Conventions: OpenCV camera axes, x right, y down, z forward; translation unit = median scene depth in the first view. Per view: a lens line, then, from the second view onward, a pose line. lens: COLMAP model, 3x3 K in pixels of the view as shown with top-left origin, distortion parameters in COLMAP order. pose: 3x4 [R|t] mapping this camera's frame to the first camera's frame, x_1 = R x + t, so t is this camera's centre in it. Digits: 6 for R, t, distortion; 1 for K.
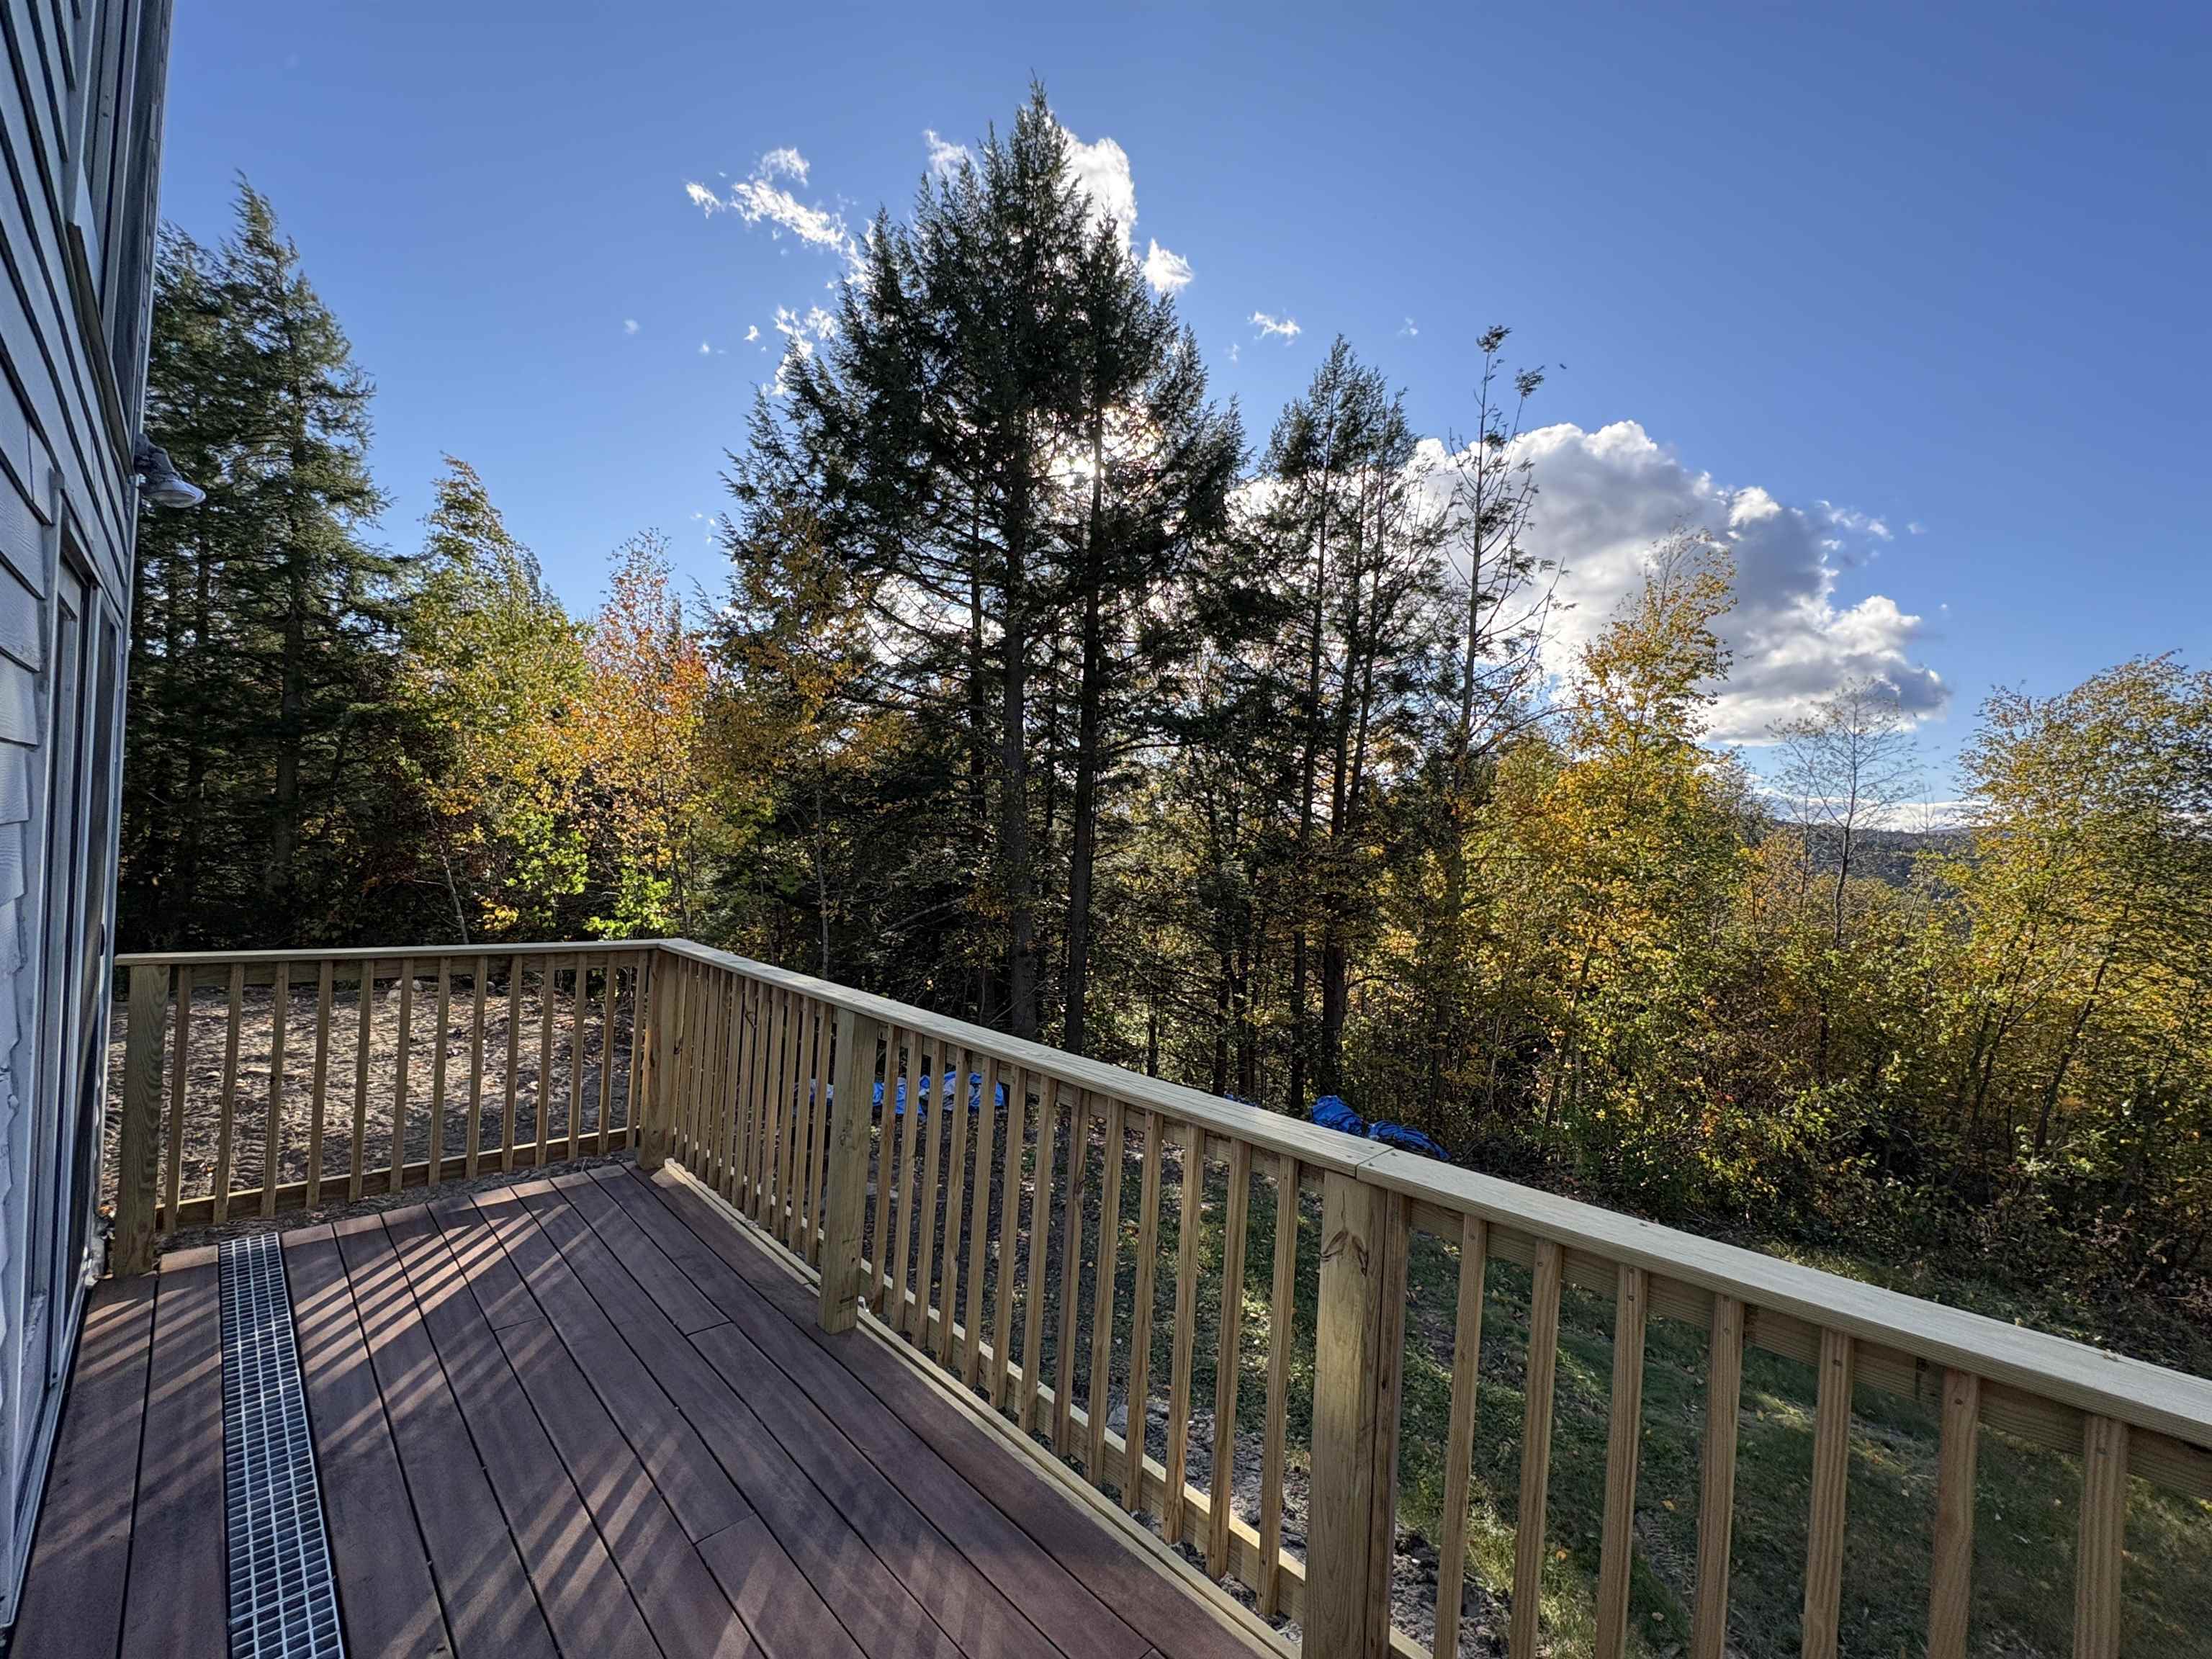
lens RADIAL K [[883.7, 0, 1108.0], [0, 883.7, 834.4], [0, 0, 1]] dist [-0.002398, -0.000011]
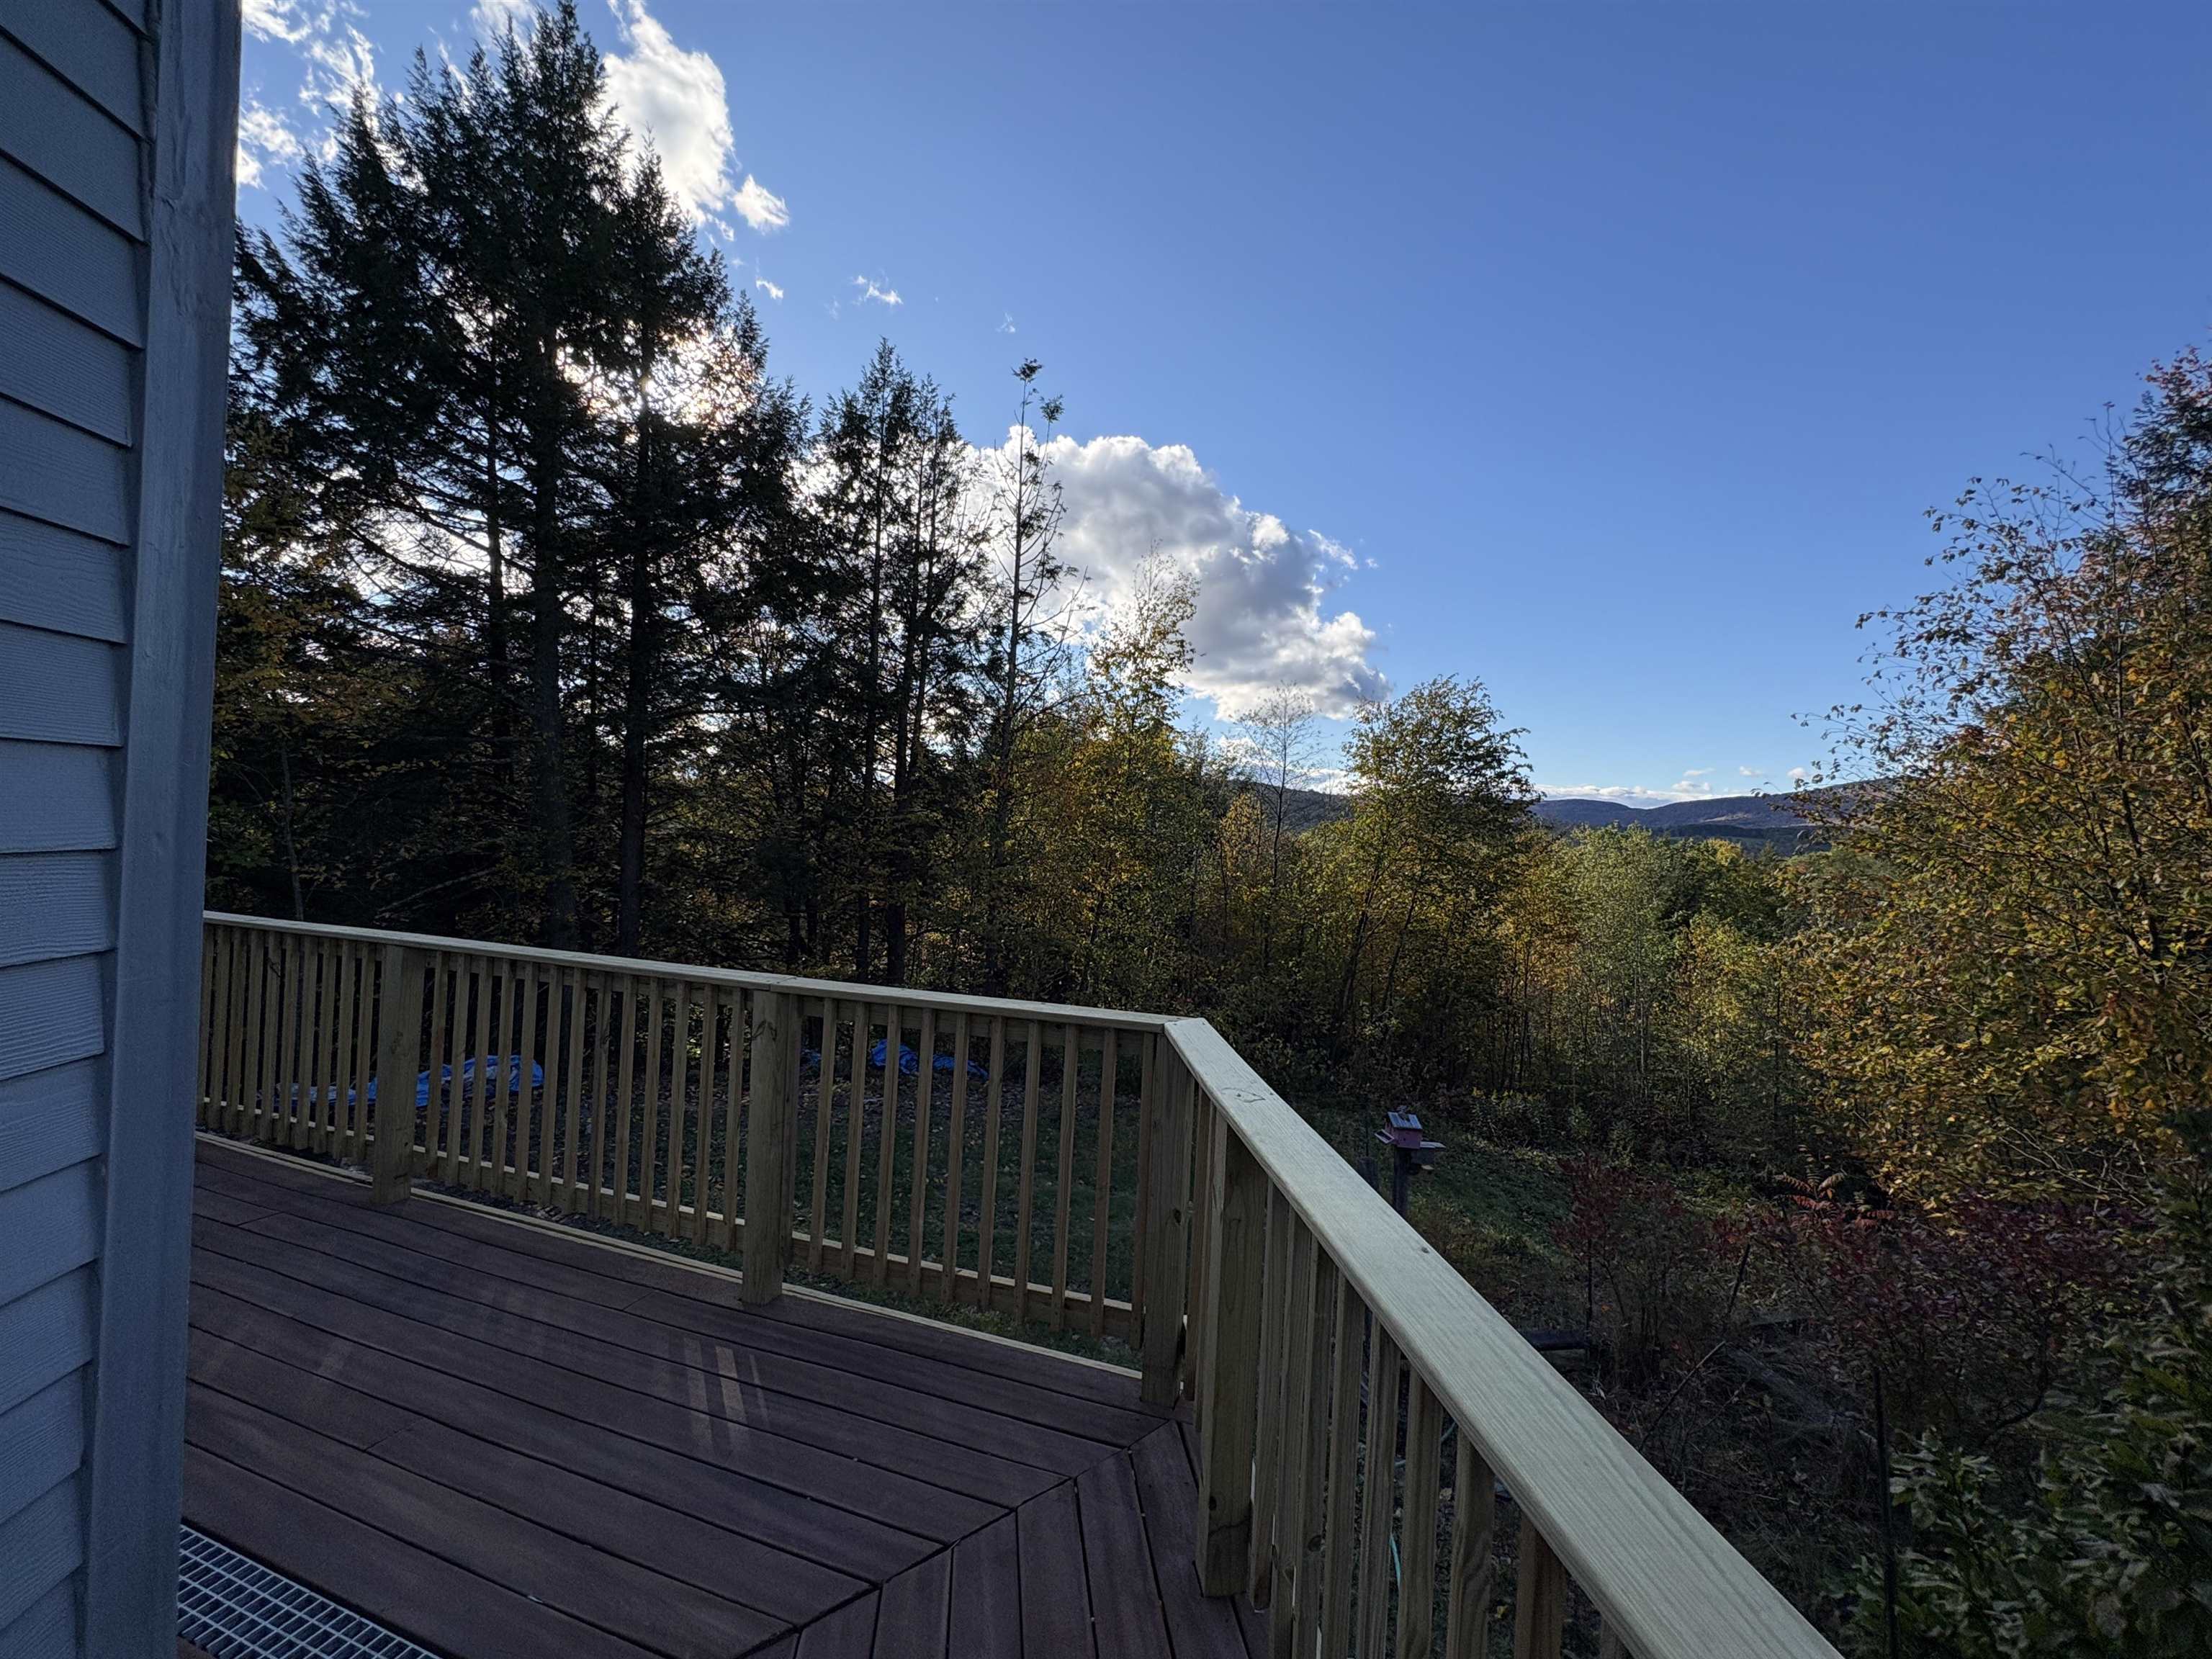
lens RADIAL K [[892.4, 0, 1106.0], [0, 892.4, 829.5], [0, 0, 1]] dist [0.002141, -0.007991]
pose [[0.900948, -0.015657, 0.433645, 0.014095], [0.002488, 0.999519, 0.030919, 0.002752], [-0.433920, -0.026778, 0.900553, -0.100263]]
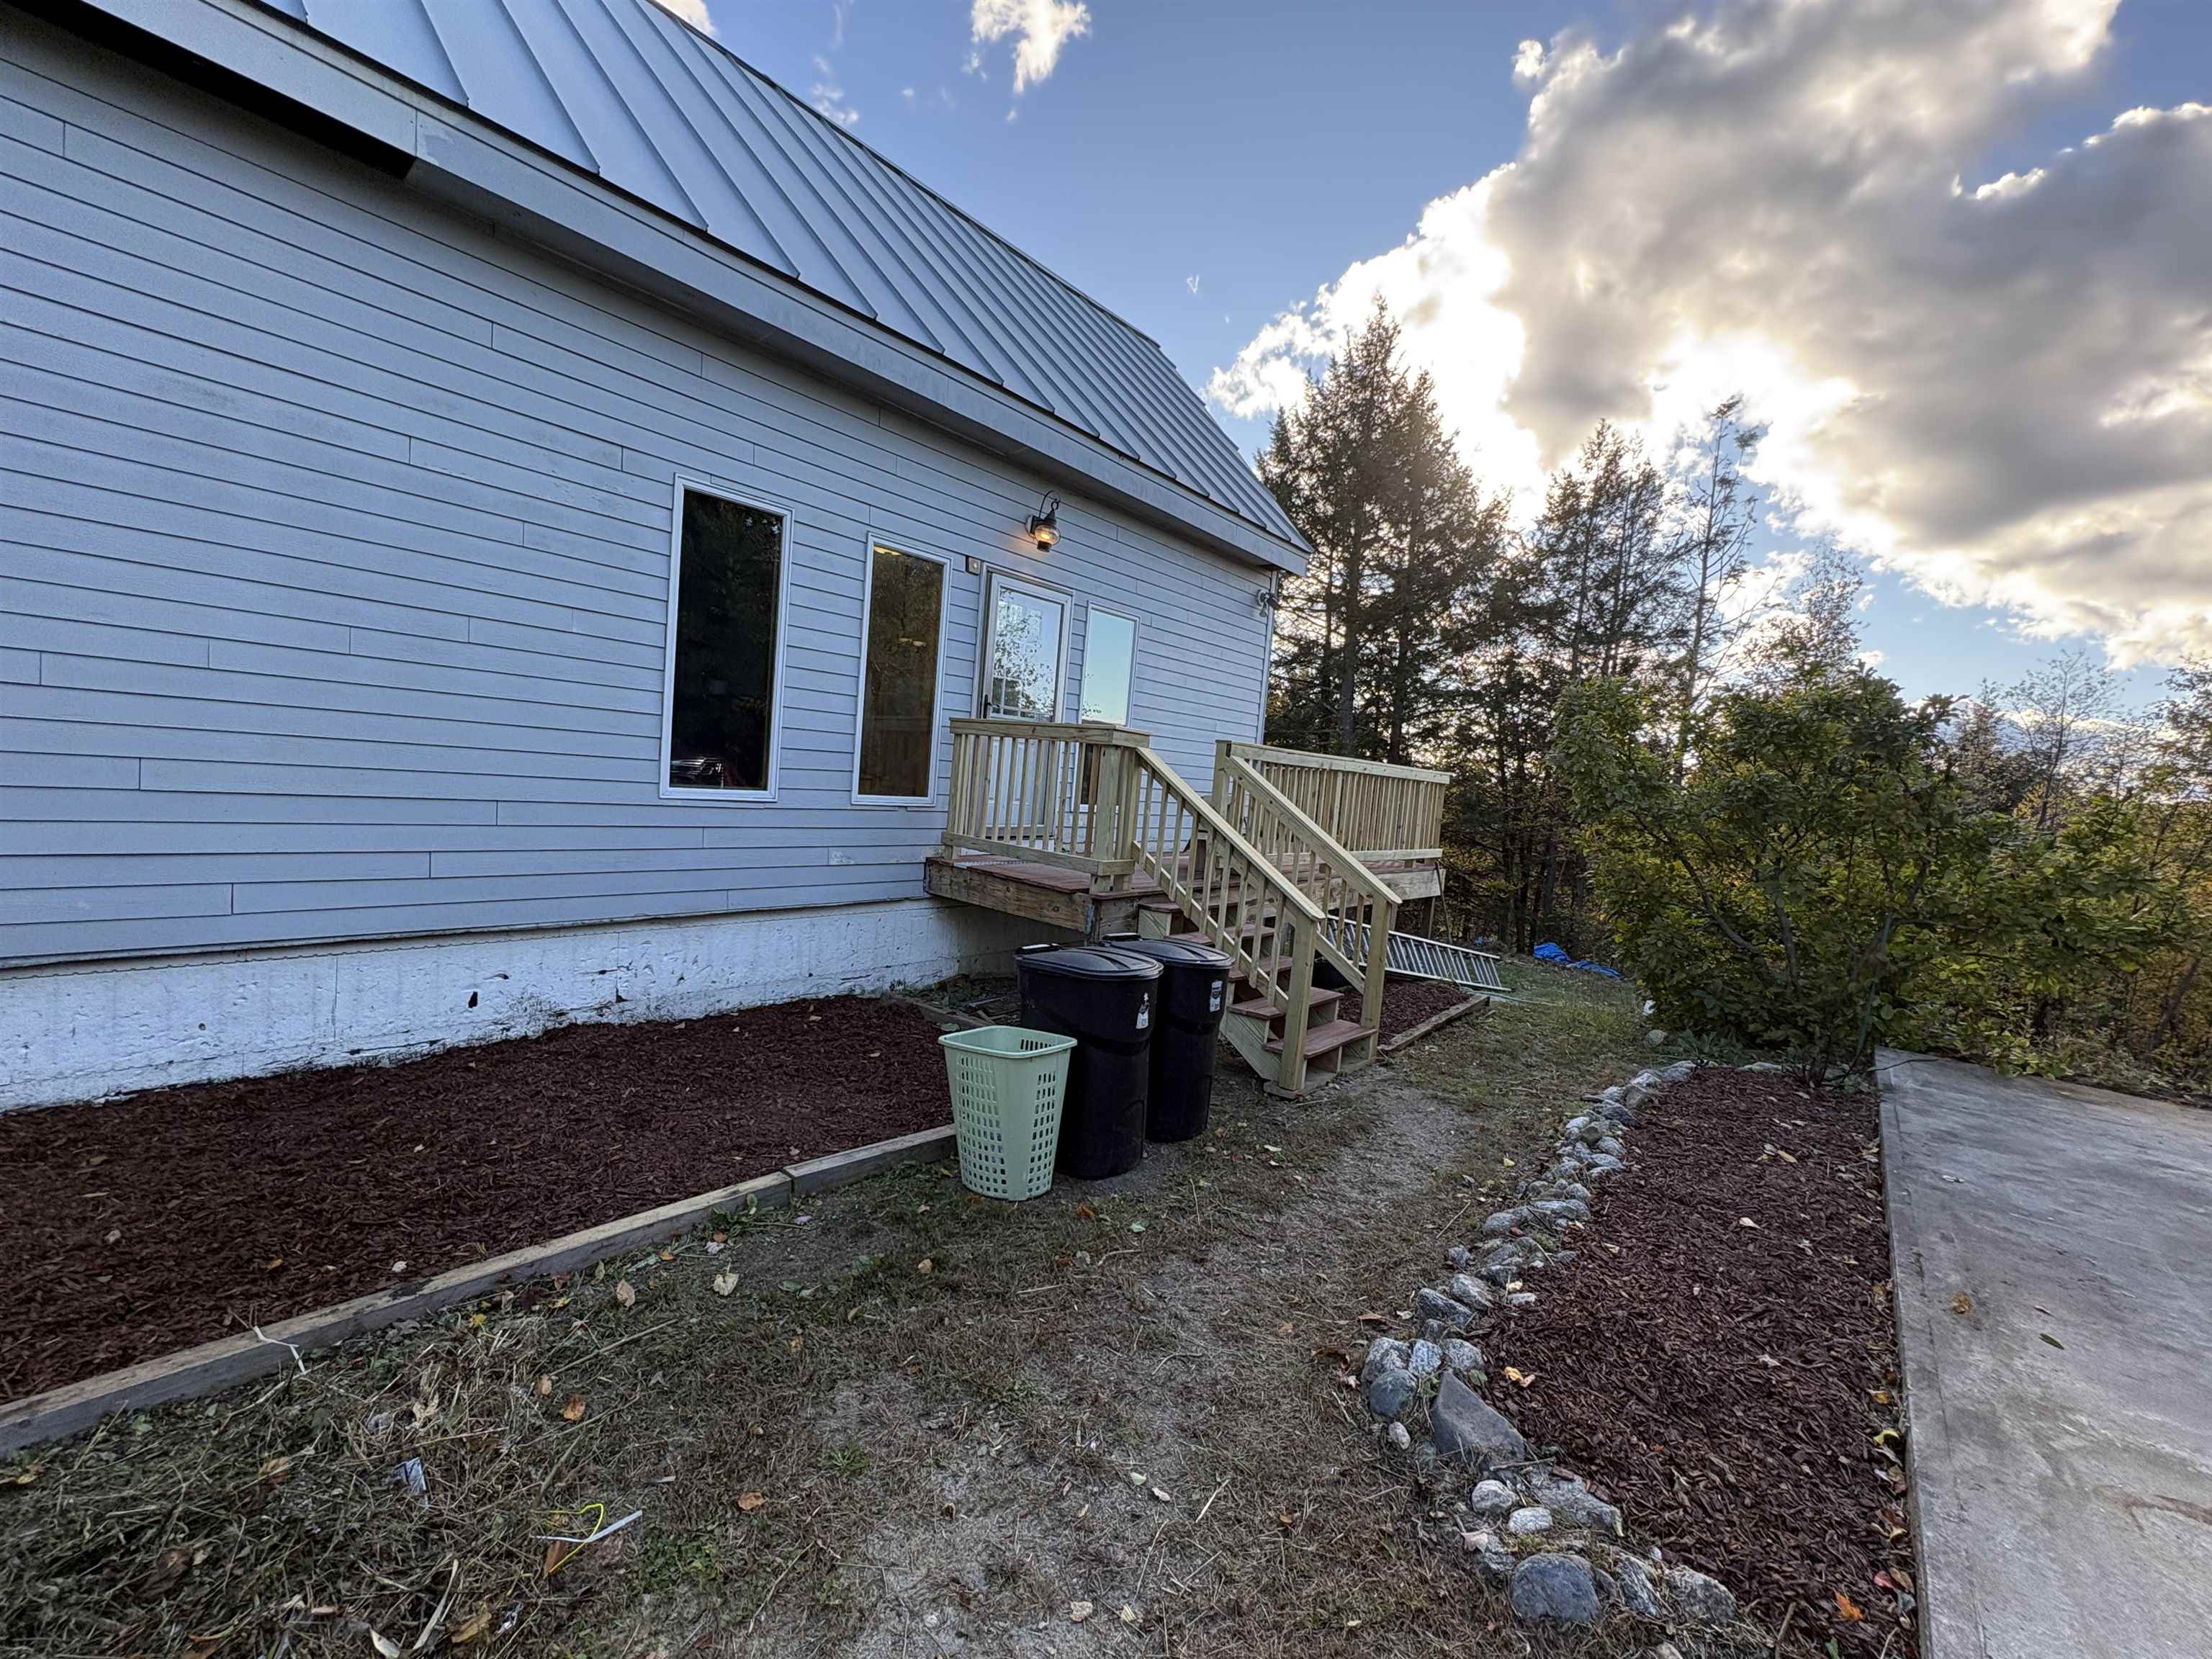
lens RADIAL K [[883.7, 0, 1108.0], [0, 883.7, 834.4], [0, 0, 1]] dist [-0.002398, -0.000011]
pose [[0.925299, 0.045499, -0.376500, 0.098846], [-0.026789, 0.998139, 0.054785, 0.041989], [0.378292, -0.040607, 0.924795, -0.624162]]
